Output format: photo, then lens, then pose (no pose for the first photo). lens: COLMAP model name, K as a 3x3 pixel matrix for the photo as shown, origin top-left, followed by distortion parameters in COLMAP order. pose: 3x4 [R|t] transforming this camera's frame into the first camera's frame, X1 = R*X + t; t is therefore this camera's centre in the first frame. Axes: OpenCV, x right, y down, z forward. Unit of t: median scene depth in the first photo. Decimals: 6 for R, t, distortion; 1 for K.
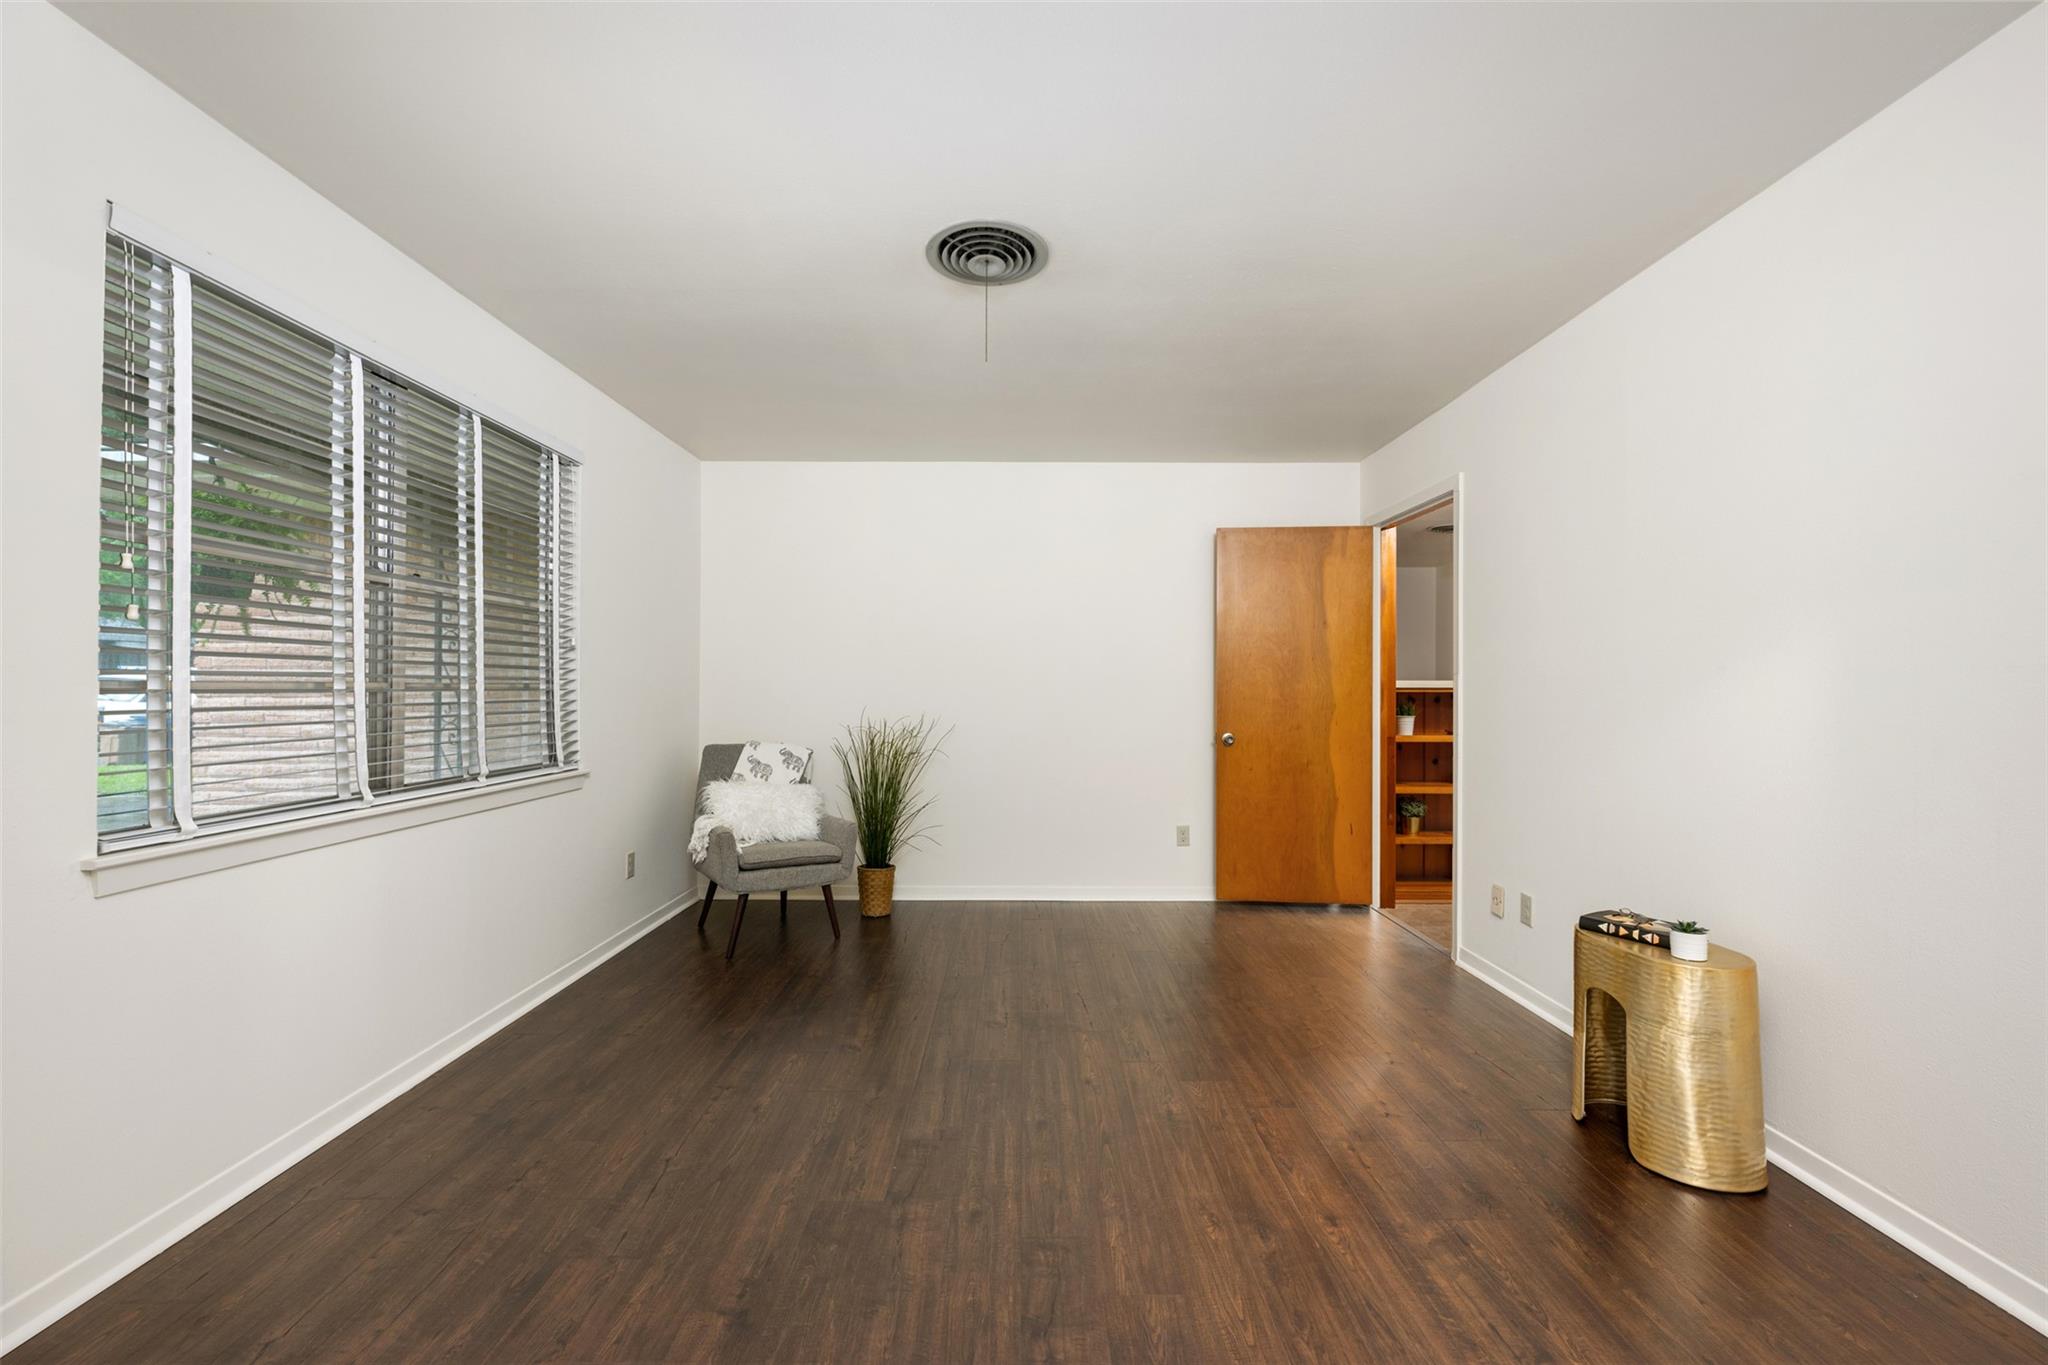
lens RADIAL K [[812.1, 0, 1024.0], [0, 812.1, 682.5], [0, 0, 1]] dist [-0.001711, 0.000021]
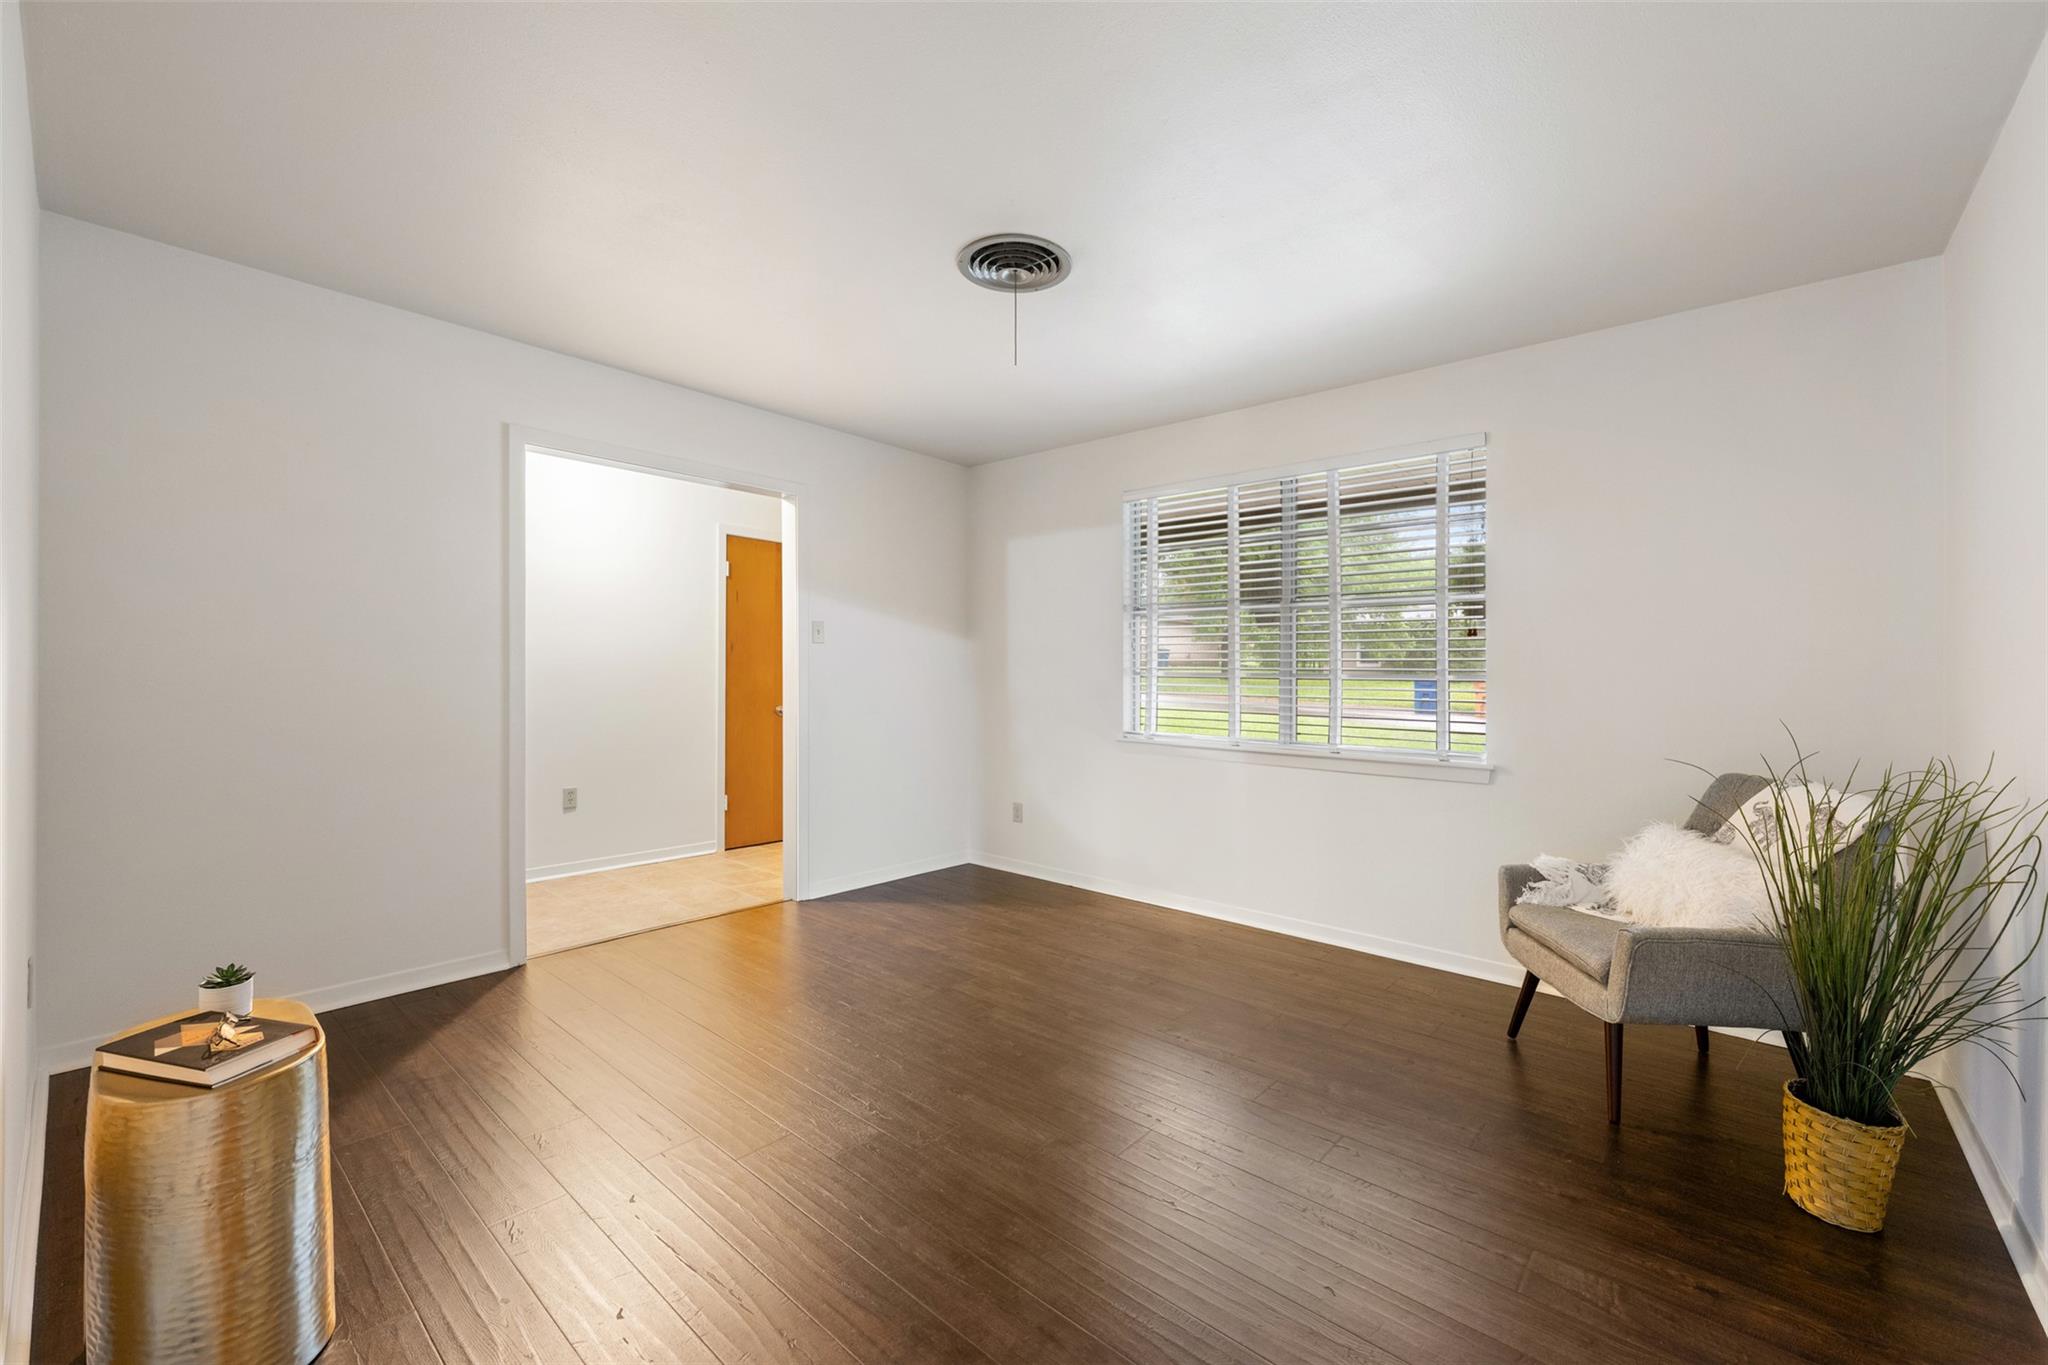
lens RADIAL K [[812.1, 0, 1024.0], [0, 812.1, 682.5], [0, 0, 1]] dist [-0.001711, 0.000021]
pose [[-0.660175, 0.000657, -0.751112, 0.888903], [-0.002475, 0.999992, 0.003049, 0.014970], [0.751108, 0.003872, -0.660168, 2.017046]]
